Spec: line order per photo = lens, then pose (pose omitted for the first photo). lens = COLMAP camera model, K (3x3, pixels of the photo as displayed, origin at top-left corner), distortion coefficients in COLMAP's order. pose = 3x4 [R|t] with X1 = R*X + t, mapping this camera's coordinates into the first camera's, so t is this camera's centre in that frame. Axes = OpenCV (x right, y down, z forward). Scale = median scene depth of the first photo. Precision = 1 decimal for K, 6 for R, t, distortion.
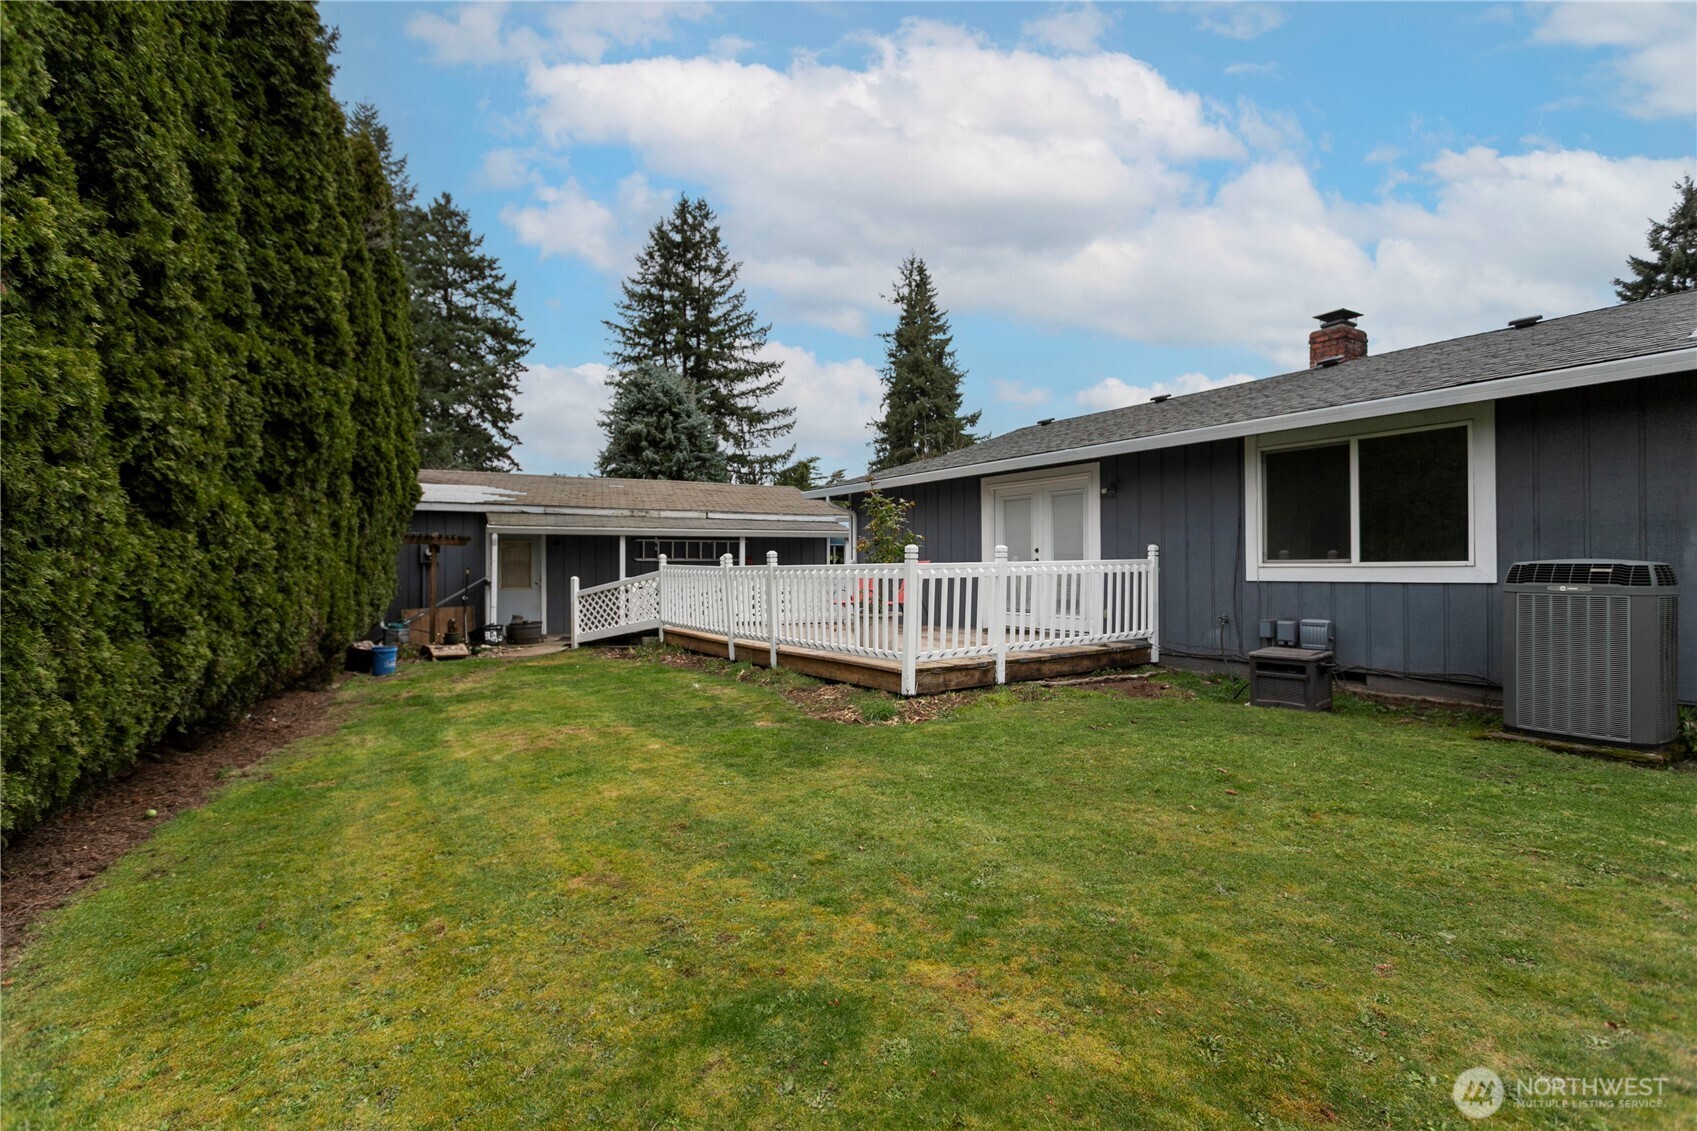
lens RADIAL K [[810.2, 0, 853.2], [0, 810.2, 584.7], [0, 0, 1]] dist [-0.002308, -0.000141]
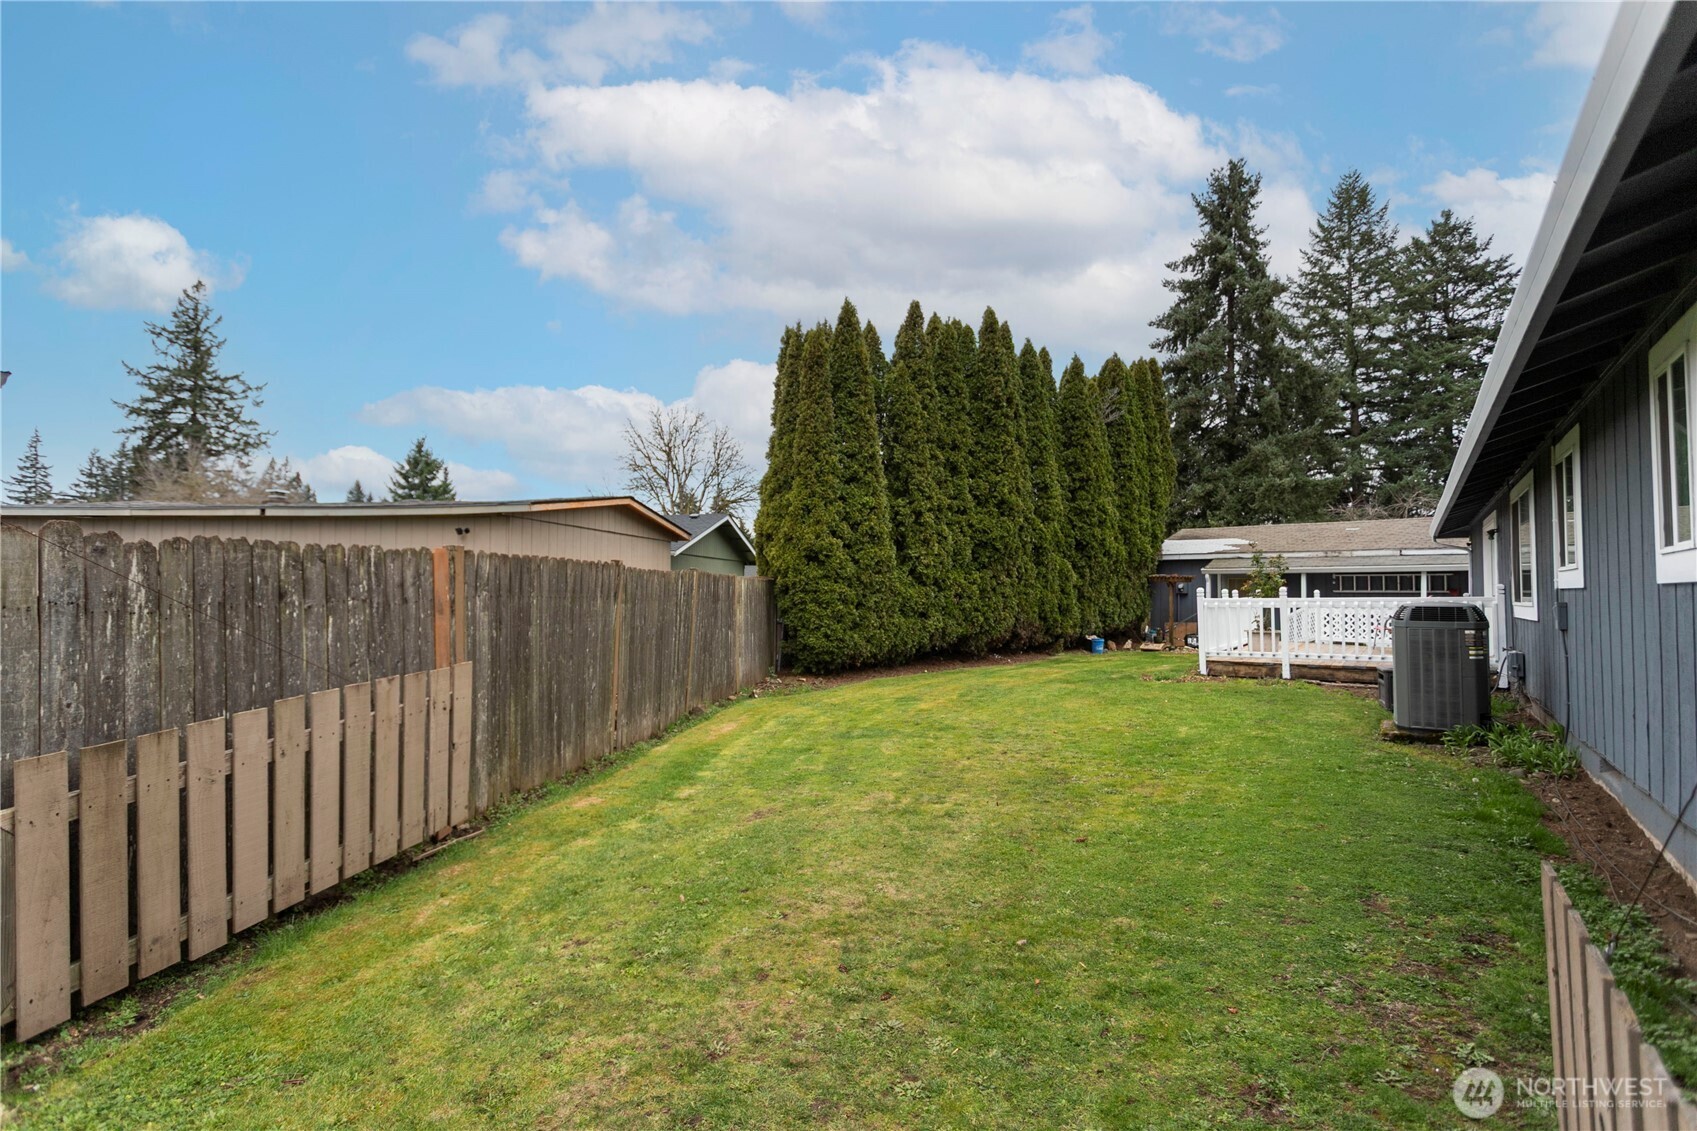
lens RADIAL K [[810.2, 0, 853.2], [0, 810.2, 584.7], [0, 0, 1]] dist [-0.002308, -0.000141]
pose [[0.394703, -0.004072, -0.918800, 0.685413], [-0.023574, 0.999616, -0.014557, -0.006625], [0.918506, 0.027405, 0.394455, -0.190558]]
